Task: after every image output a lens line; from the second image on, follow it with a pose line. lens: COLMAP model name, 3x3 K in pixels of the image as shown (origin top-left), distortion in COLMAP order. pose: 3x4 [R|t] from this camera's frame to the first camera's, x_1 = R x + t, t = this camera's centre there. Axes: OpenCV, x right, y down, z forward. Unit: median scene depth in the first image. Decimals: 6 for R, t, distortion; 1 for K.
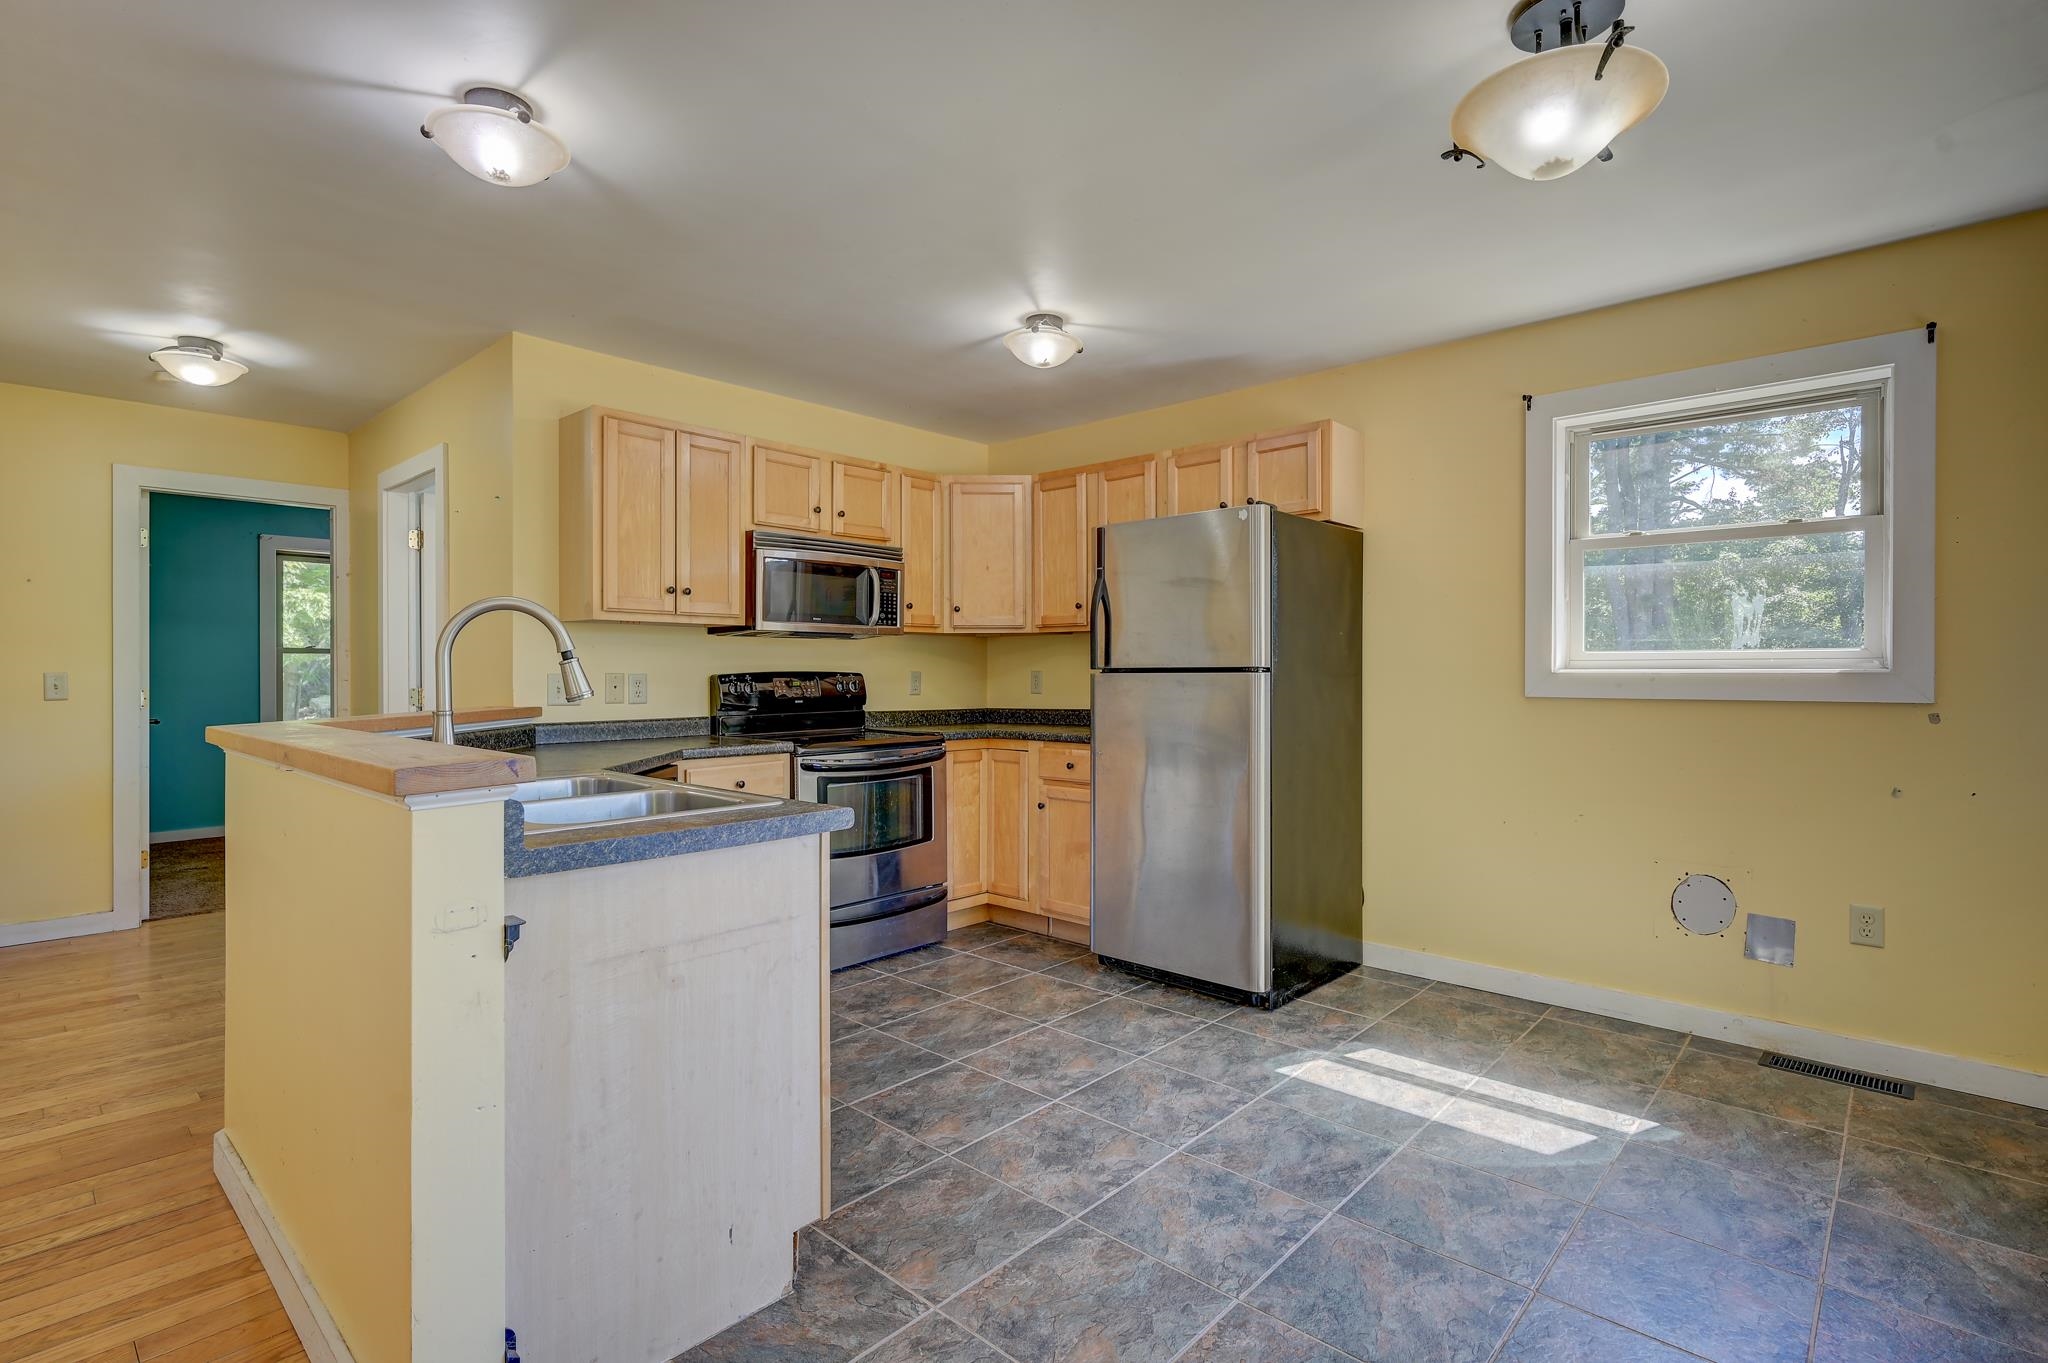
lens RADIAL K [[970.6, 0, 1024.0], [0, 970.6, 681.5], [0, 0, 1]] dist [0.001845, 0.000046]
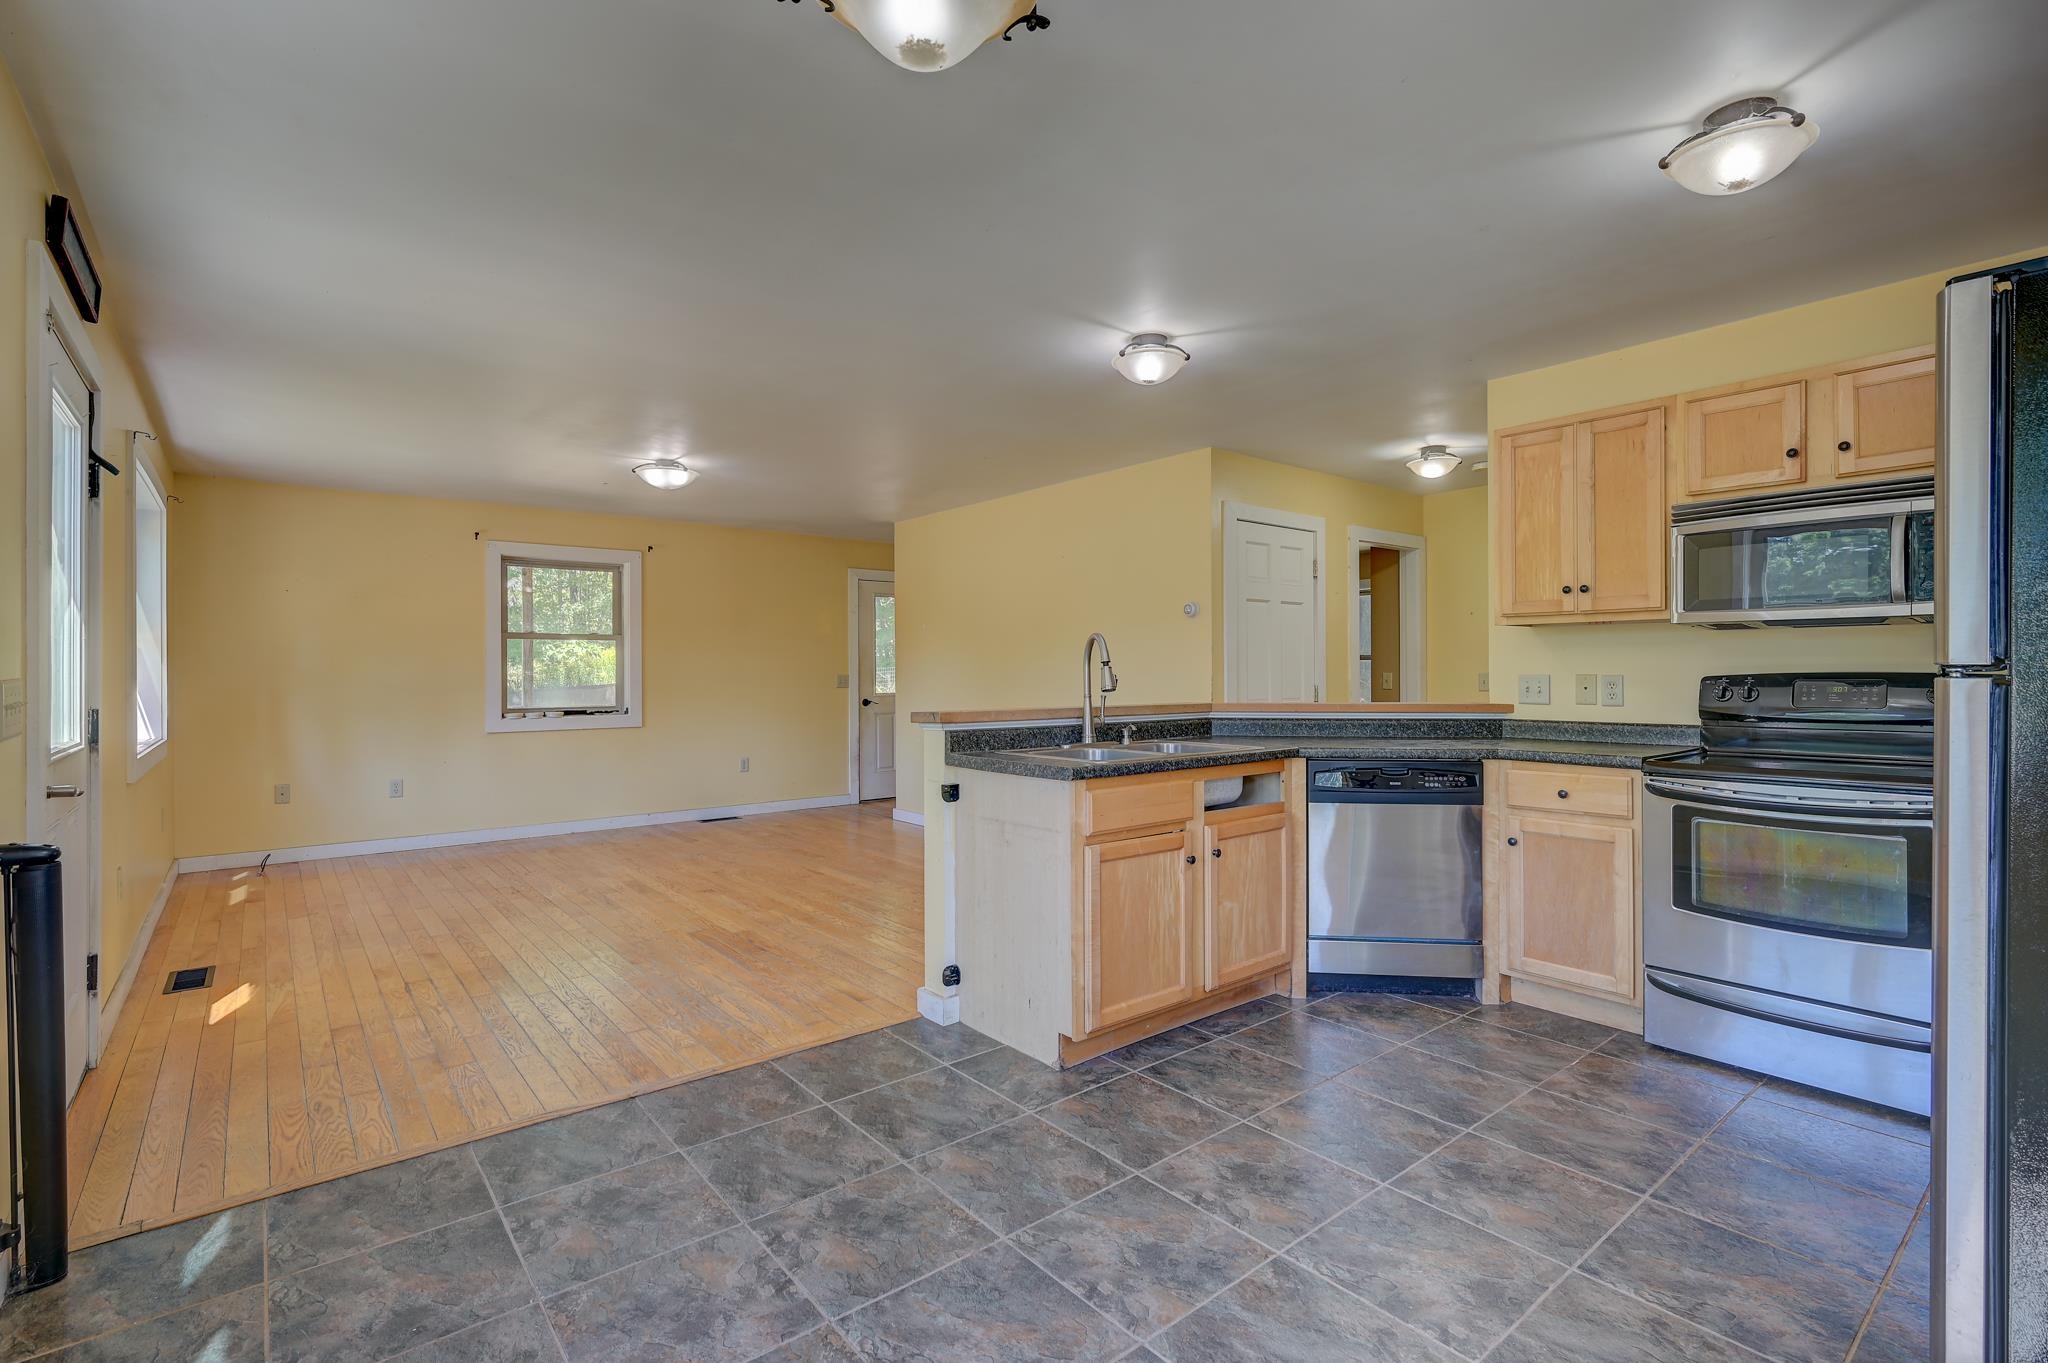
lens RADIAL K [[942.7, 0, 1030.2], [0, 942.7, 677.6], [0, 0, 1]] dist [-0.001329, 0.000495]
pose [[-0.139052, 0.006136, -0.990266, 0.732459], [-0.008244, 0.999939, 0.007353, -0.008826], [0.990251, 0.009186, -0.138993, 0.669687]]
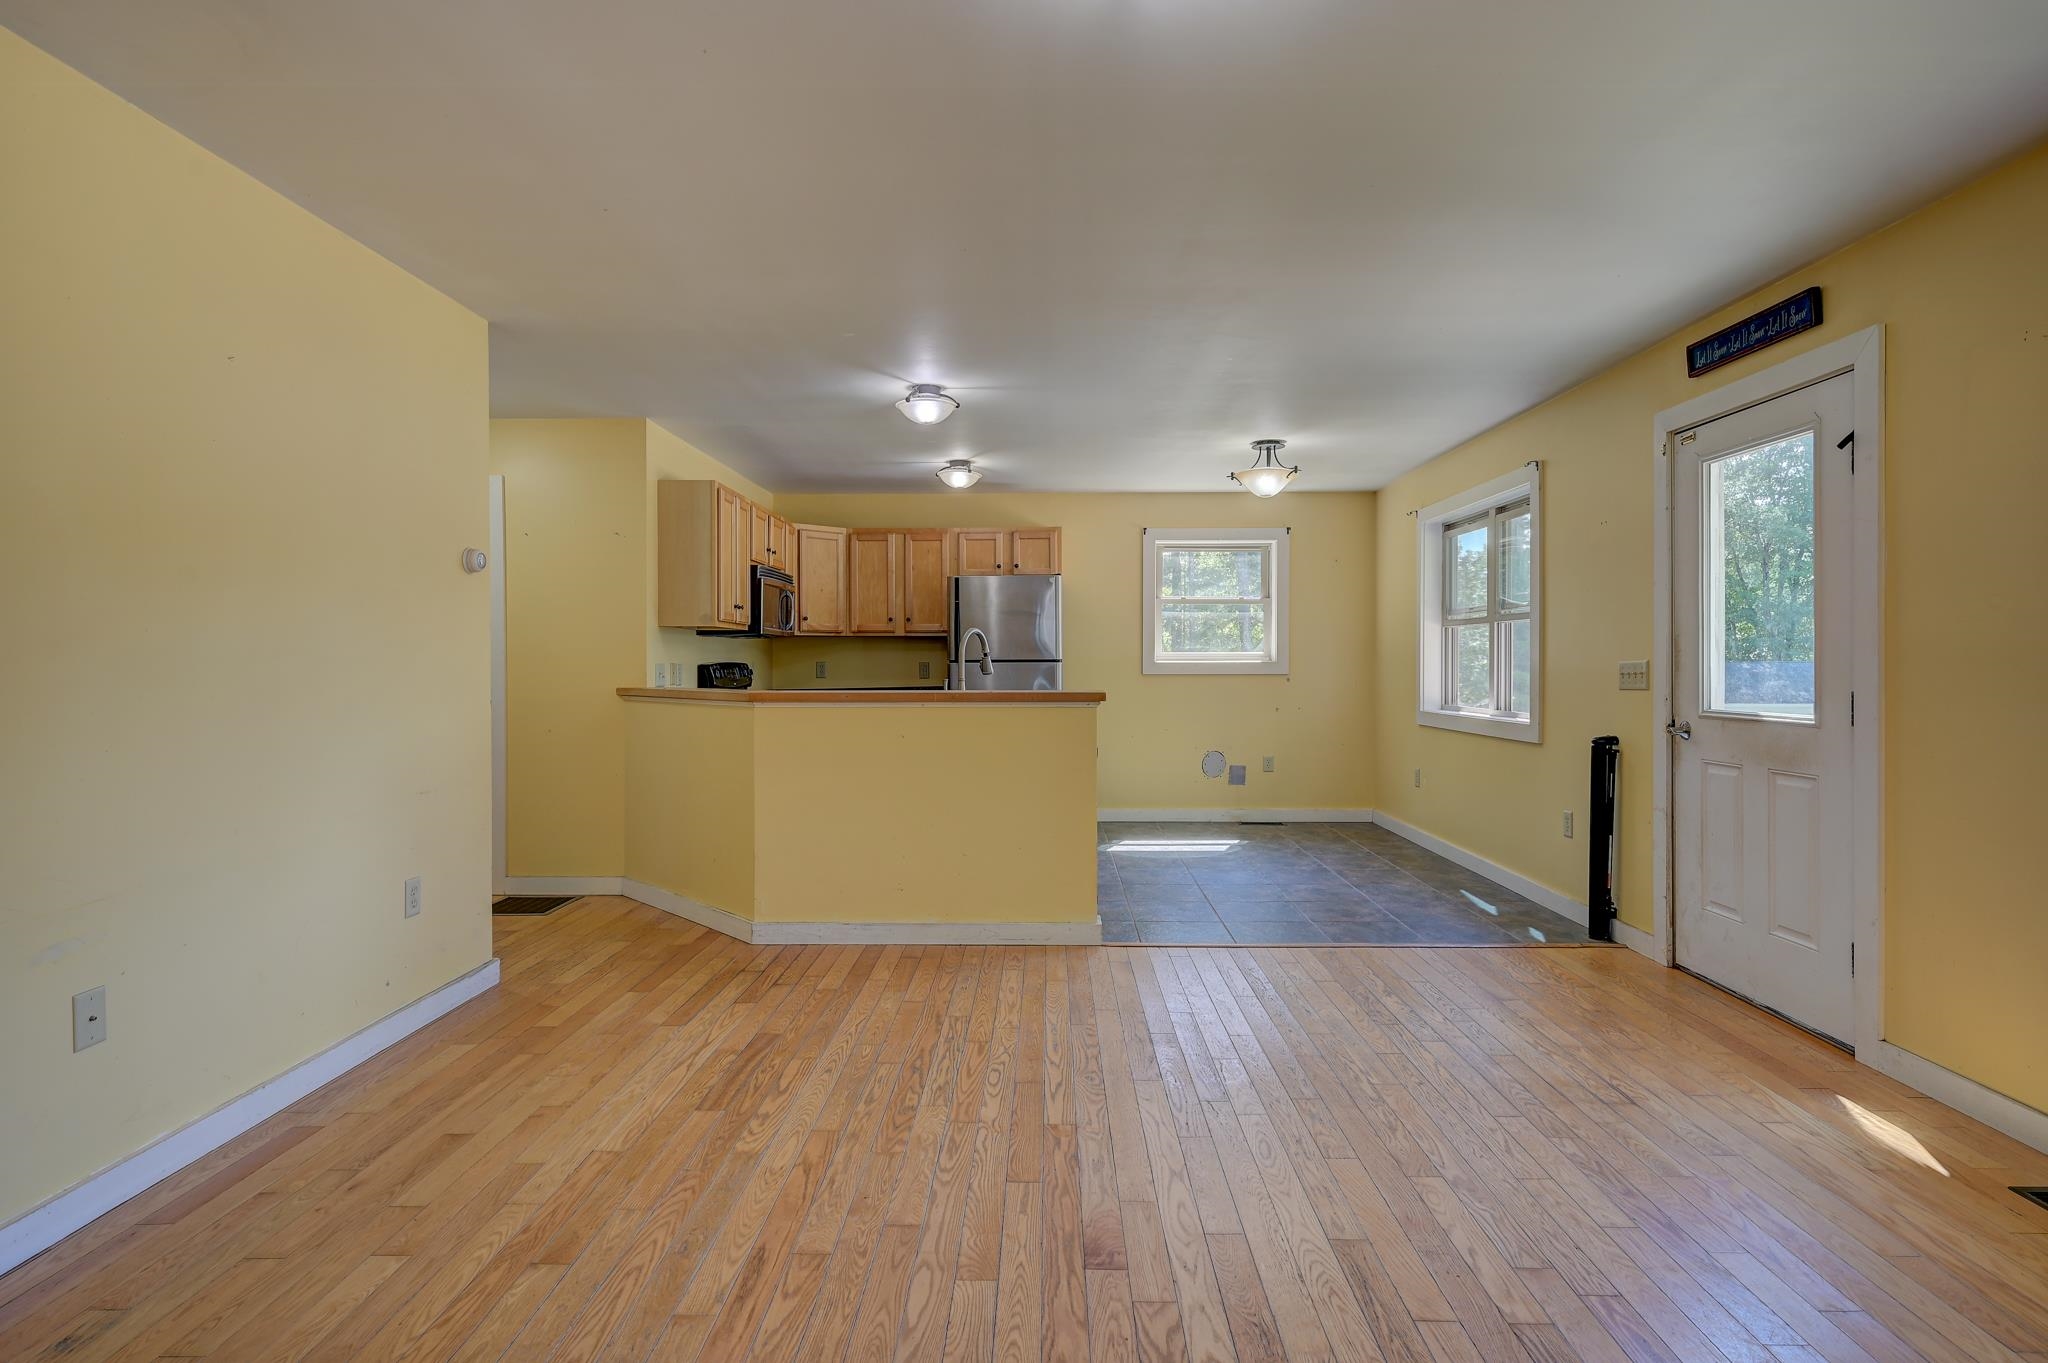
lens RADIAL K [[1049.6, 0, 1028.2], [0, 1049.6, 675.4], [0, 0, 1]] dist [-0.001002, 0.000462]
pose [[0.747866, -0.009138, 0.663787, -1.220076], [0.008548, 0.999955, 0.004135, 0.008614], [-0.663795, 0.002582, 0.747910, -0.536512]]
